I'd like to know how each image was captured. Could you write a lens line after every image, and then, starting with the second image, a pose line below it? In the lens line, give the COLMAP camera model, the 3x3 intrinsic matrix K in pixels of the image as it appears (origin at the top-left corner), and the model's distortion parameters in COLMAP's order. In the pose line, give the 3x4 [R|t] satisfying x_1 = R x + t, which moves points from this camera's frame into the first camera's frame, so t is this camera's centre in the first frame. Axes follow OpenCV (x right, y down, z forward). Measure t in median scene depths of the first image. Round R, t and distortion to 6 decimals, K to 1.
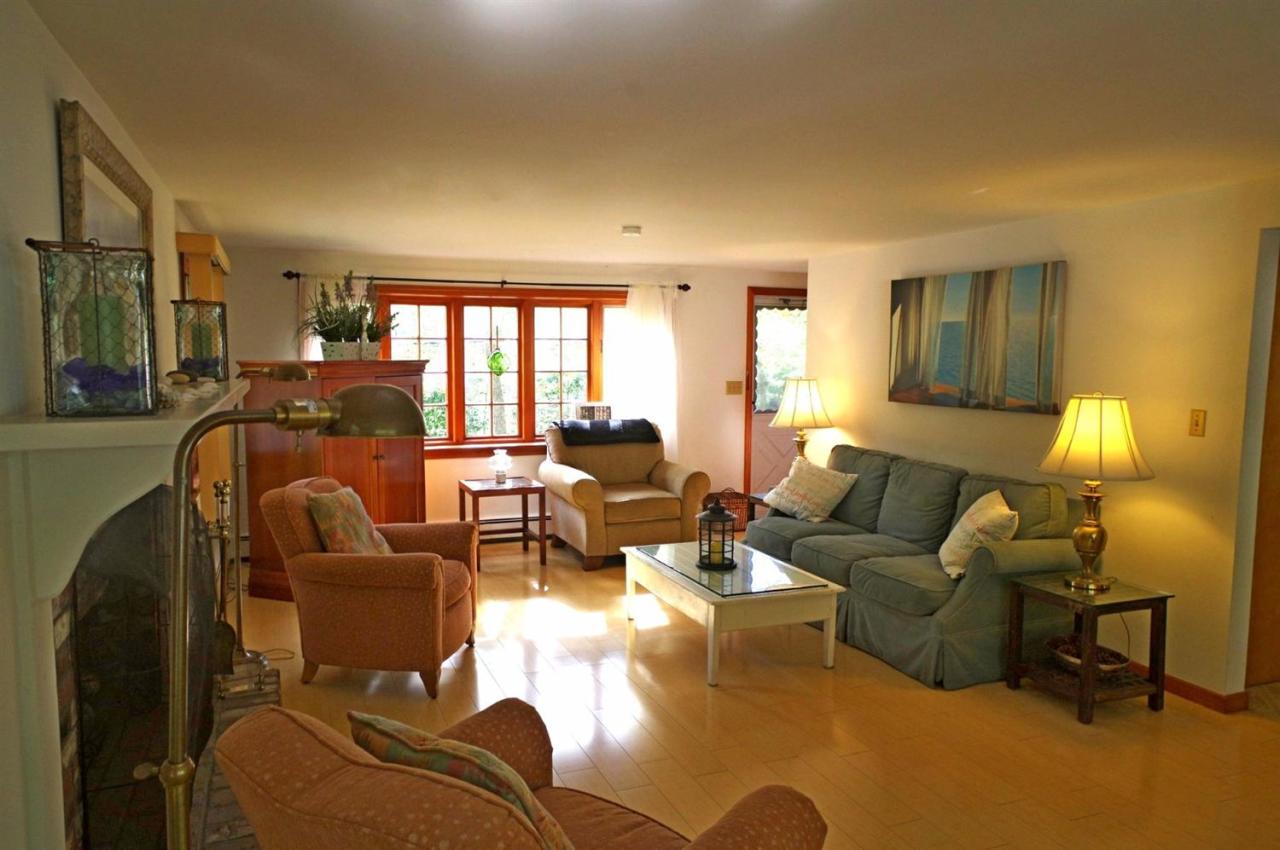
lens RADIAL K [[911.6, 0, 642.9], [0, 911.6, 431.7], [0, 0, 1]] dist [-0.055944, 0.110158]
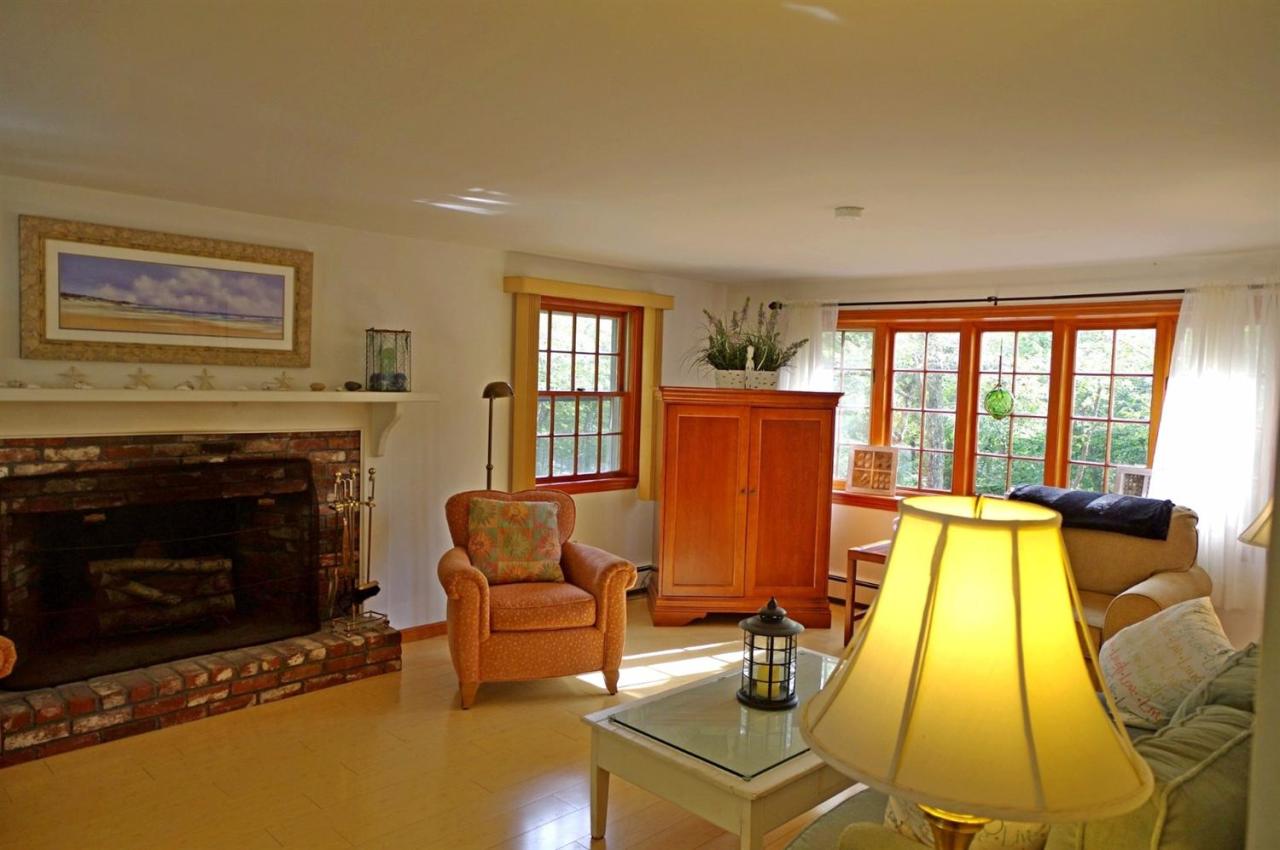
lens RADIAL K [[880.9, 0, 645.9], [0, 880.9, 433.4], [0, 0, 1]] dist [-0.048298, 0.069412]
pose [[0.394157, 0.068572, -0.916481, 0.457070], [-0.106073, 0.993943, 0.028749, -0.042082], [0.912901, 0.085882, 0.399043, 0.465502]]
